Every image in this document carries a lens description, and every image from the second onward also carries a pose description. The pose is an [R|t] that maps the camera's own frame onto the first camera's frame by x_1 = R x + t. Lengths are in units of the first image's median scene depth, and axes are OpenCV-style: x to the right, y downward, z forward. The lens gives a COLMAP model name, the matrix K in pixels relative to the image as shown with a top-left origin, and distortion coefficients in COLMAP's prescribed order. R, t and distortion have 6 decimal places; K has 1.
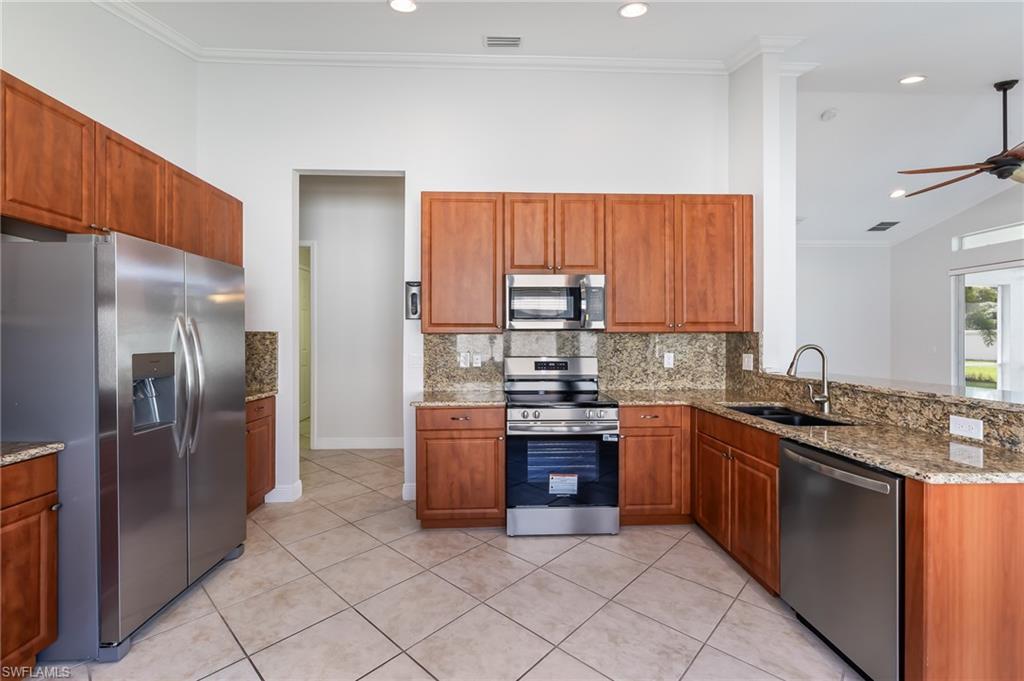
lens RADIAL K [[426.3, 0, 510.1], [0, 426.3, 341.0], [0, 0, 1]] dist [0.000722, -0.000275]
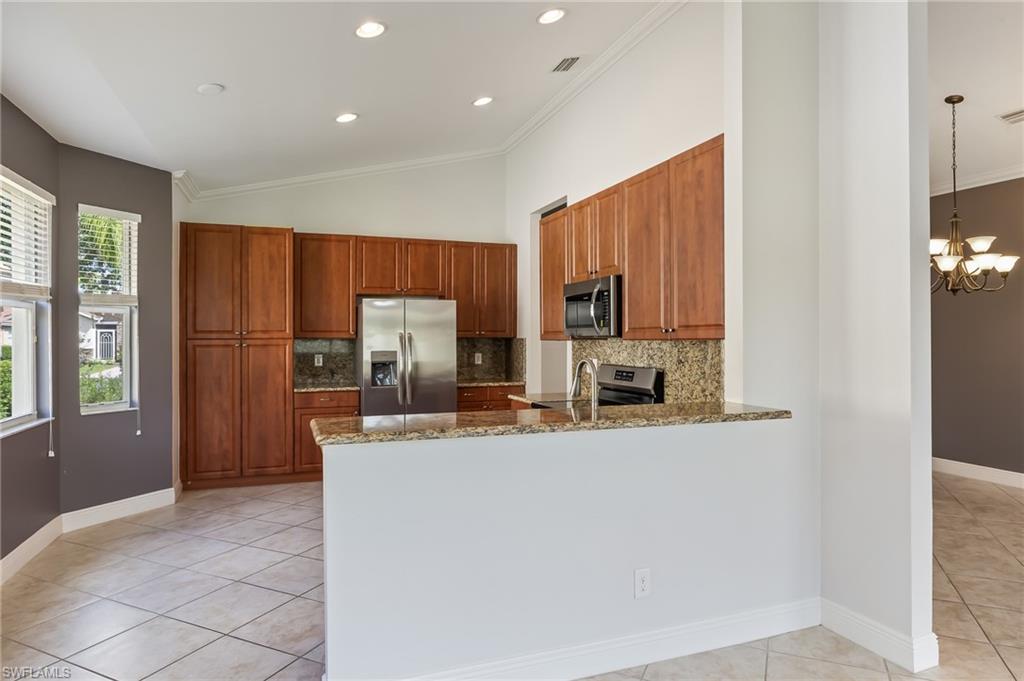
lens RADIAL K [[596.9, 0, 507.6], [0, 596.9, 340.8], [0, 0, 1]] dist [-0.006344, -0.000719]
pose [[0.319143, 0.004889, -0.947694, 1.303512], [-0.001525, 0.999988, 0.004646, -0.023045], [0.947705, -0.000038, 0.319147, 0.383582]]
